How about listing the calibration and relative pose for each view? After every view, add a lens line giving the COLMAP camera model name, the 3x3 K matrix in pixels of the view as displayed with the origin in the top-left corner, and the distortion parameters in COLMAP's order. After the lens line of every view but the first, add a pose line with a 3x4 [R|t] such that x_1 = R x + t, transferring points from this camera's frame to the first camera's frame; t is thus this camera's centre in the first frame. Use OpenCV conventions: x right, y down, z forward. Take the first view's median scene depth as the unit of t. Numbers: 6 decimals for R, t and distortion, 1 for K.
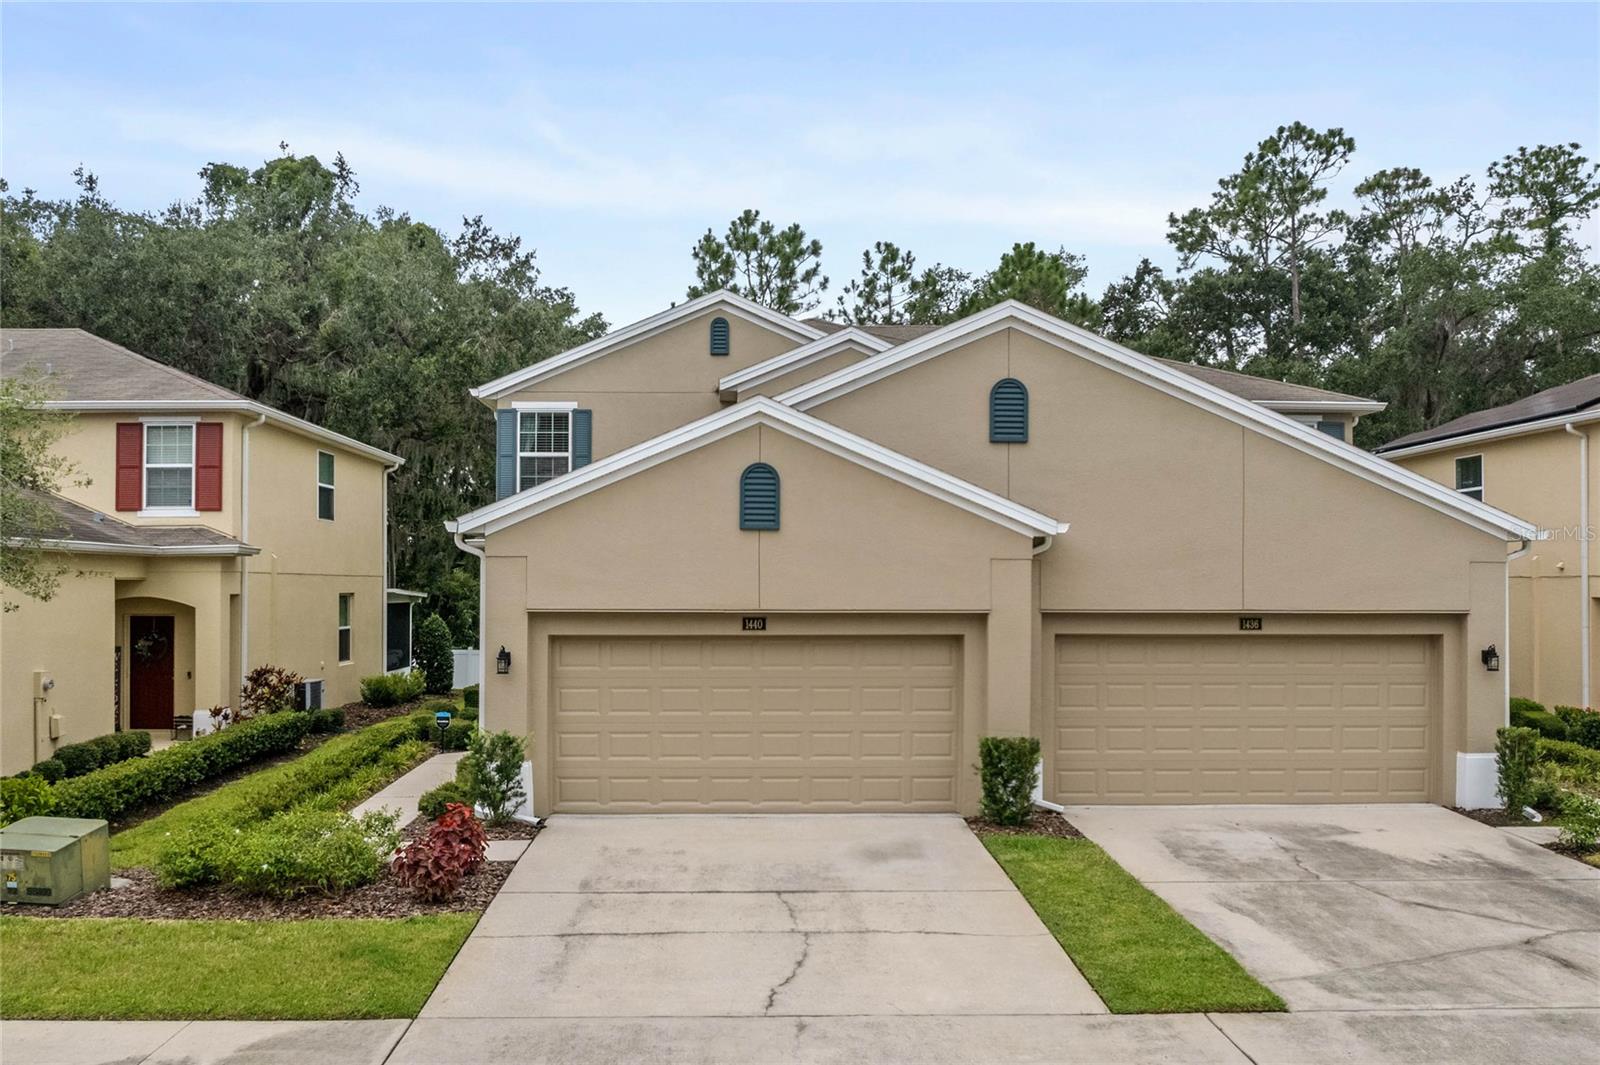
lens RADIAL K [[1386.8, 0, 798.5], [0, 1386.8, 594.6], [0, 0, 1]] dist [-0.042719, 0.001979]
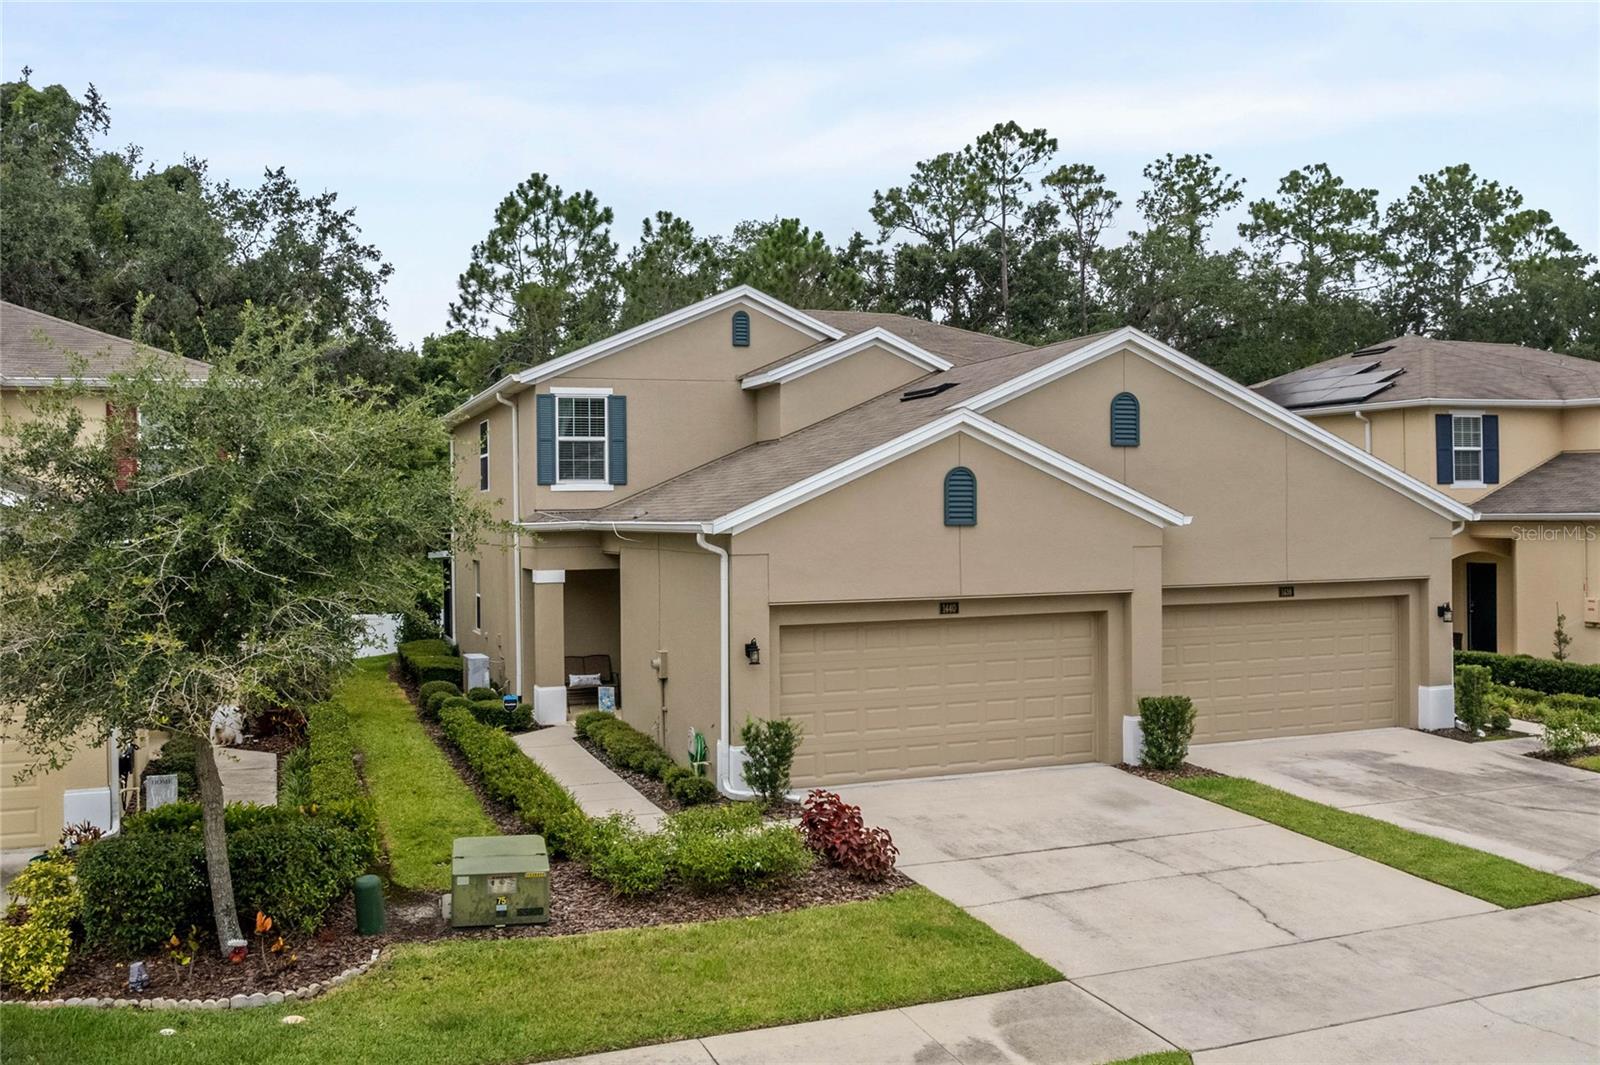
lens RADIAL K [[1365.8, 0, 772.3], [0, 1365.8, 533.1], [0, 0, 1]] dist [-0.036894, -0.004338]
pose [[0.950565, -0.019402, 0.309918, -0.505158], [0.017676, 0.999809, 0.008377, -0.051419], [-0.310022, -0.002484, 0.950726, -0.015415]]
